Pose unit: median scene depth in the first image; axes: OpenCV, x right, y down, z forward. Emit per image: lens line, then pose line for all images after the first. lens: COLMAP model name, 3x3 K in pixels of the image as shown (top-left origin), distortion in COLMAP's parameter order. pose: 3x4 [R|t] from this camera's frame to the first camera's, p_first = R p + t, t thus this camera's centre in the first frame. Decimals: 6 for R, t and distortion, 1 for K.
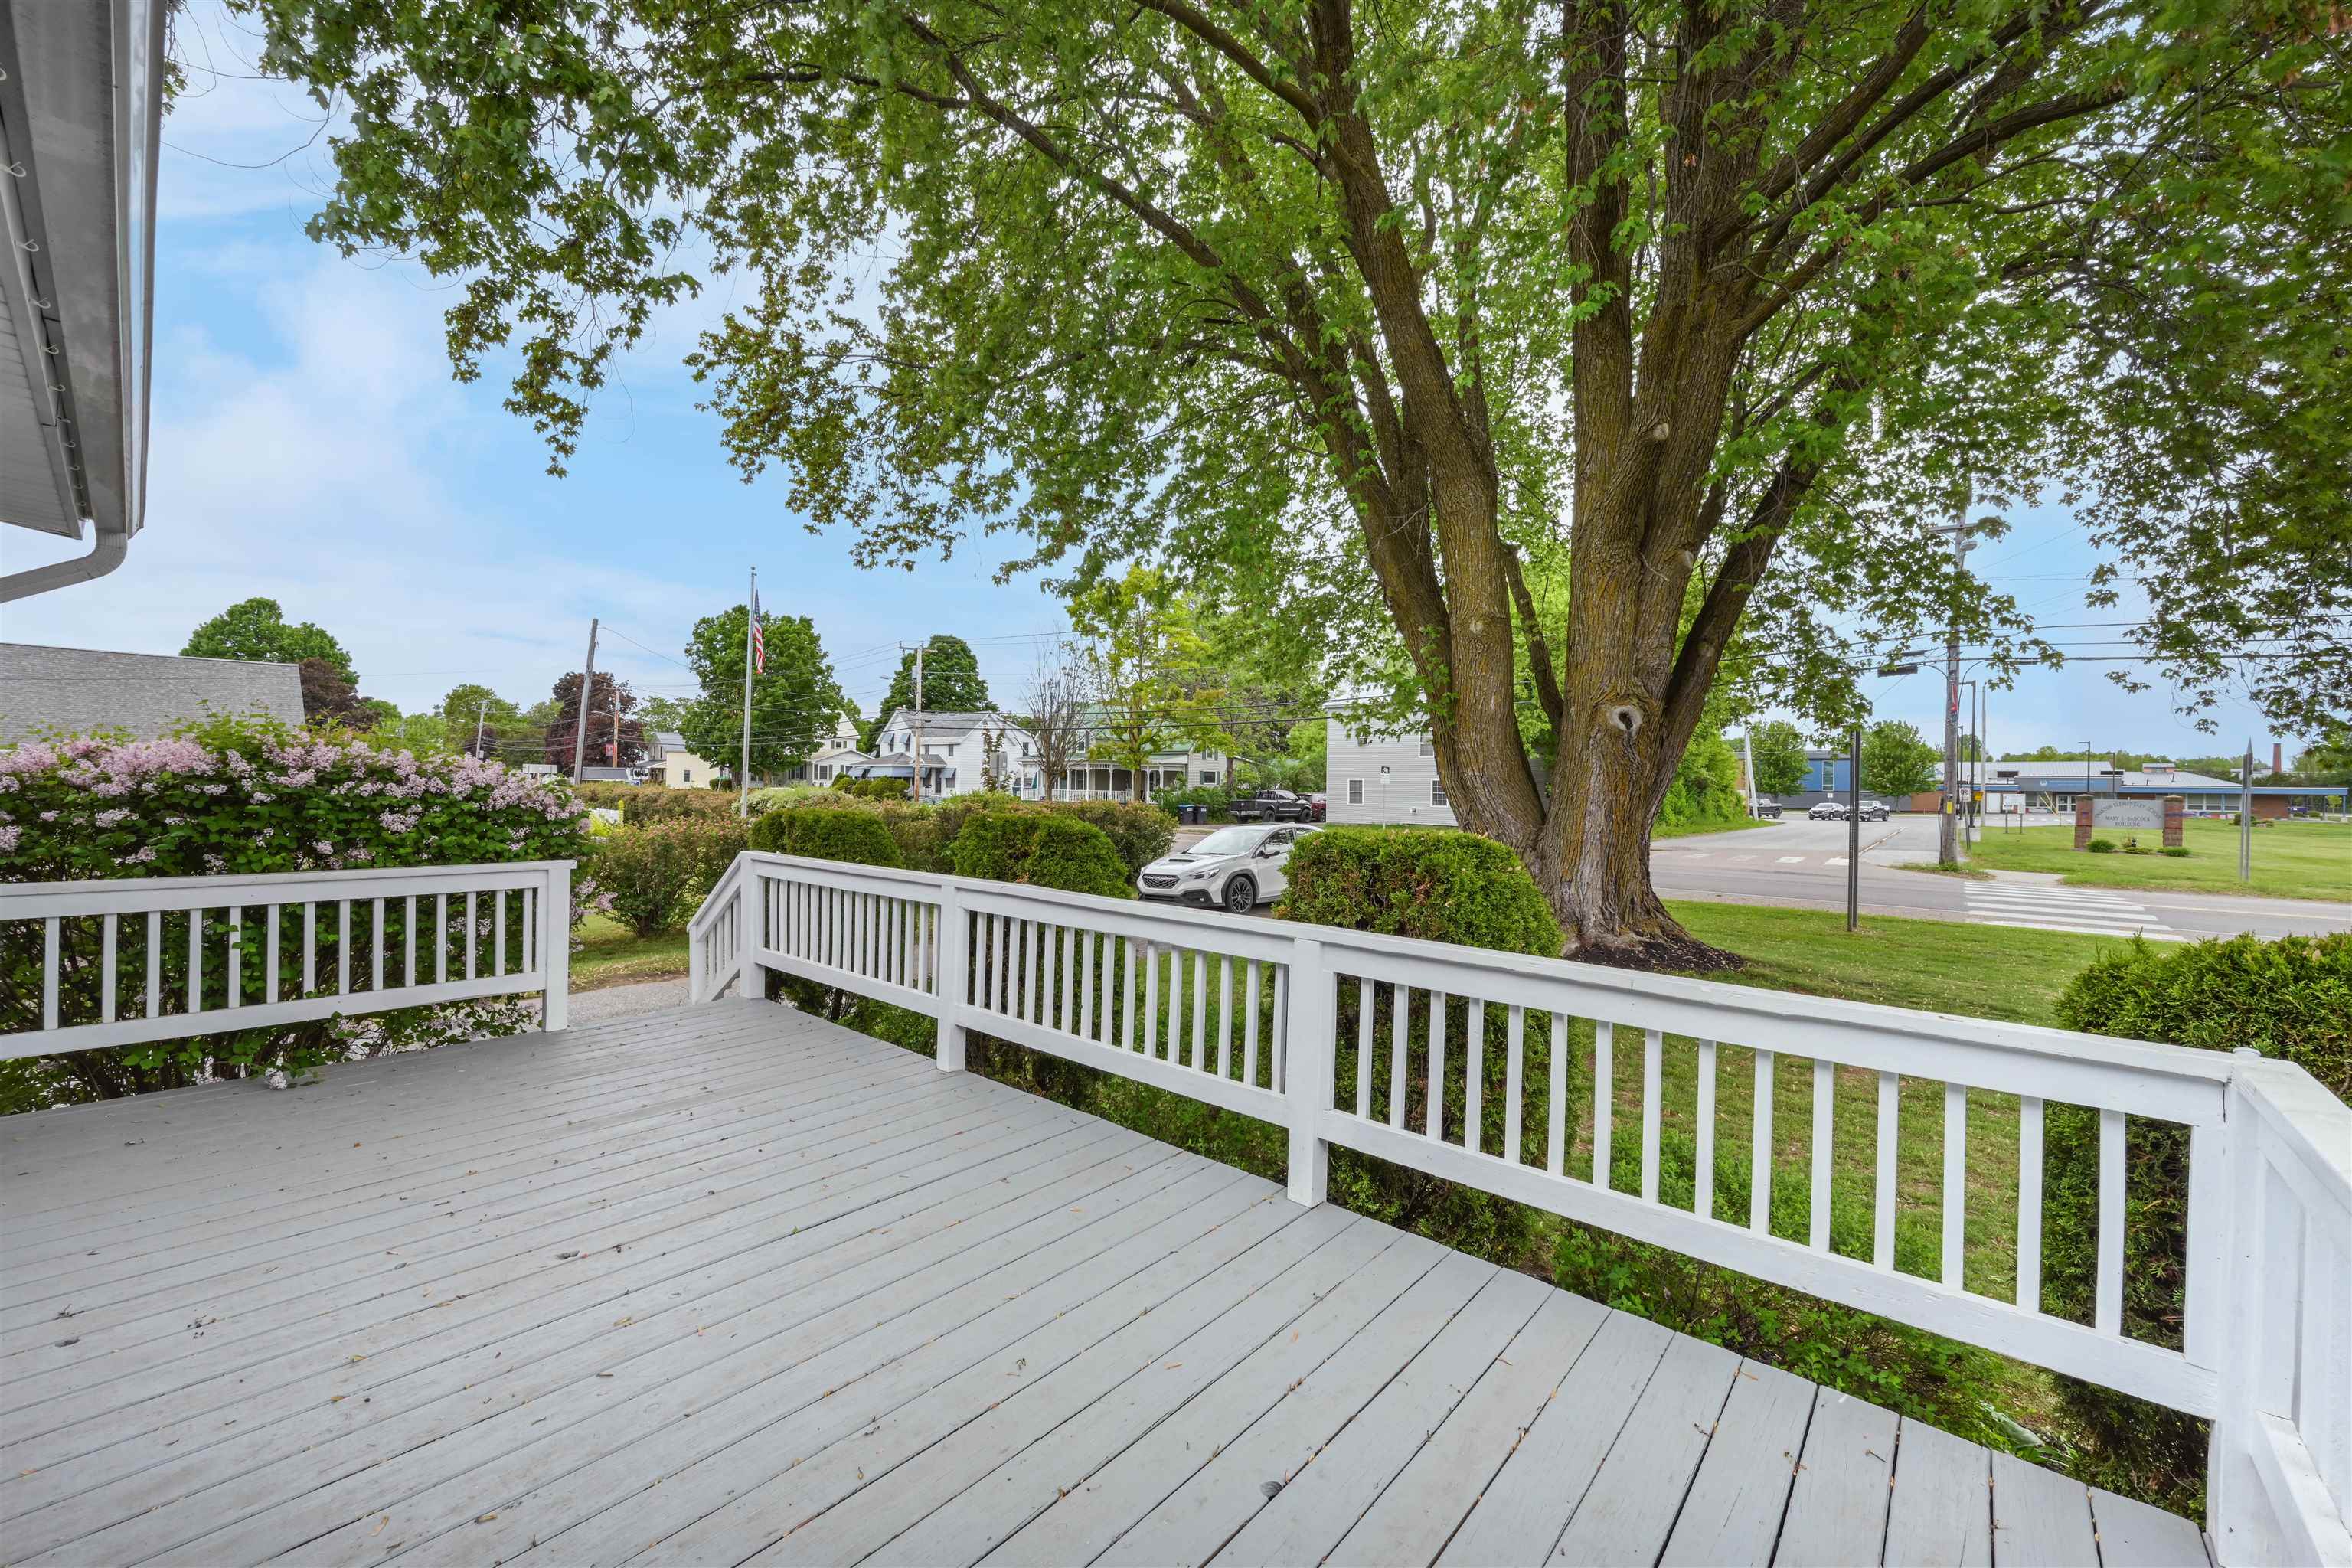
lens RADIAL K [[942.9, 0, 1196.1], [0, 942.9, 788.2], [0, 0, 1]] dist [-0.002715, -0.000238]
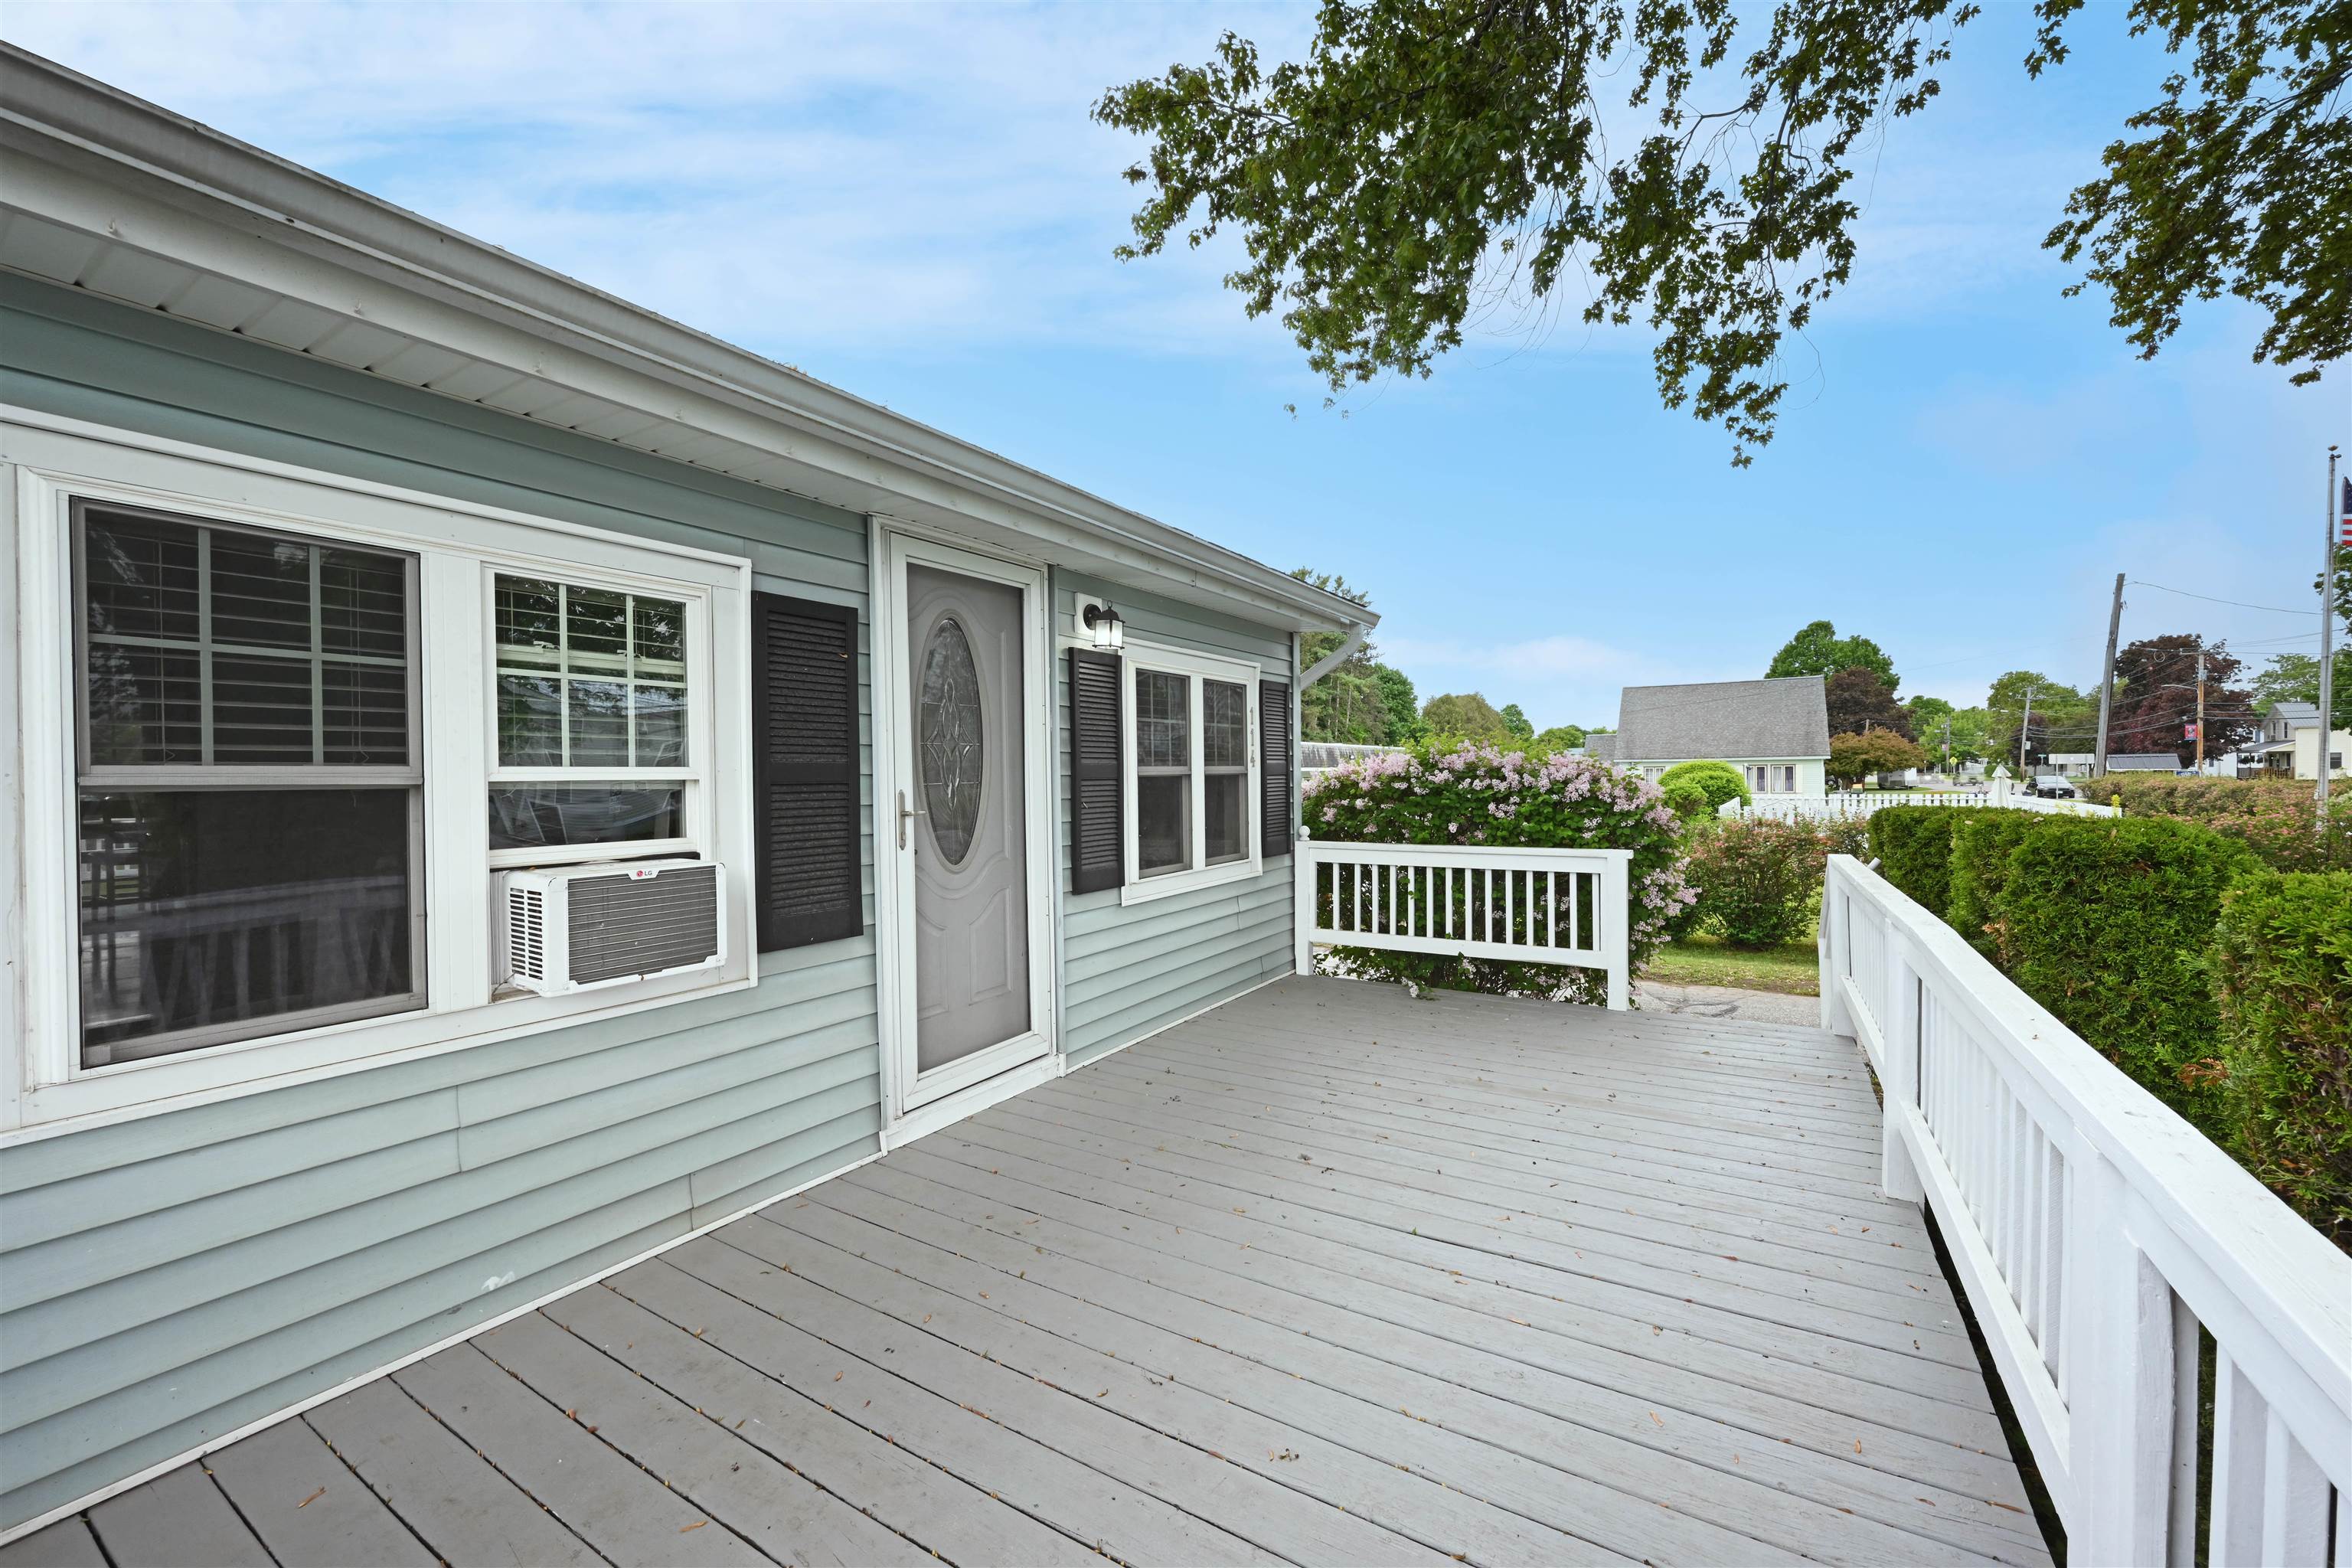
lens RADIAL K [[942.9, 0, 1184.7], [0, 942.9, 790.6], [0, 0, 1]] dist [-0.002715, -0.000238]
pose [[0.138979, -0.003155, -0.990290, 0.308320], [0.010675, 0.999942, -0.001687, 0.007291], [0.990238, -0.010336, 0.139005, 0.384008]]
